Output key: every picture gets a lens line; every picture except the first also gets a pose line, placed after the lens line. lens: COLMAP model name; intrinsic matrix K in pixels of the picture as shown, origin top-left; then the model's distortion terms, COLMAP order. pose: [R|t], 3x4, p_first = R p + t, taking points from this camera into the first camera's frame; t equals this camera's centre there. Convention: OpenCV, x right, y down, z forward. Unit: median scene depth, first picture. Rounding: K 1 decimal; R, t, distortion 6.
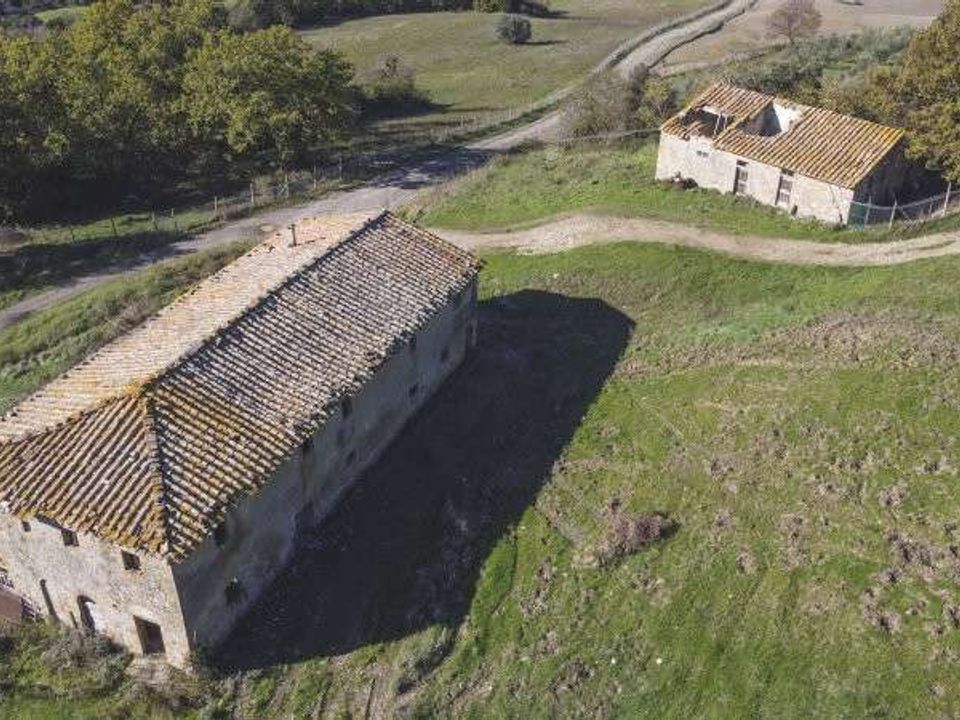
lens RADIAL K [[980.2, 0, 480.0], [0, 980.2, 360.0], [0, 0, 1]] dist [0.001787, -0.019892]
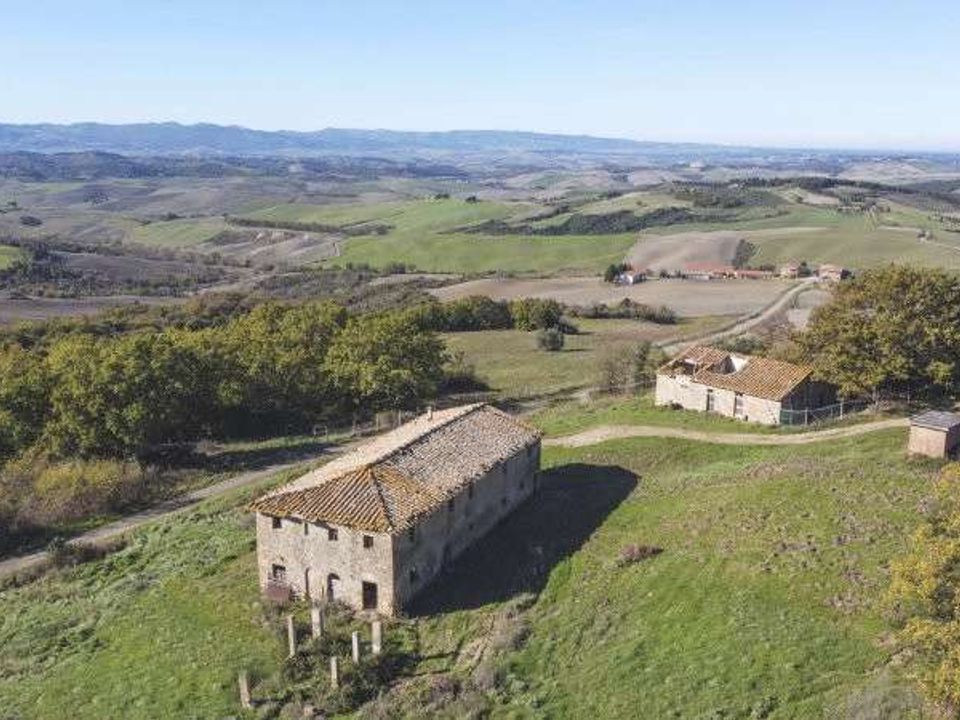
lens RADIAL K [[980.2, 0, 480.0], [0, 980.2, 360.0], [0, 0, 1]] dist [0.001787, -0.019892]
pose [[0.999493, 0.000721, -0.031845, -0.045934], [-0.011011, 0.945932, -0.324178, 0.278195], [0.029889, 0.324364, 0.945460, -0.514573]]
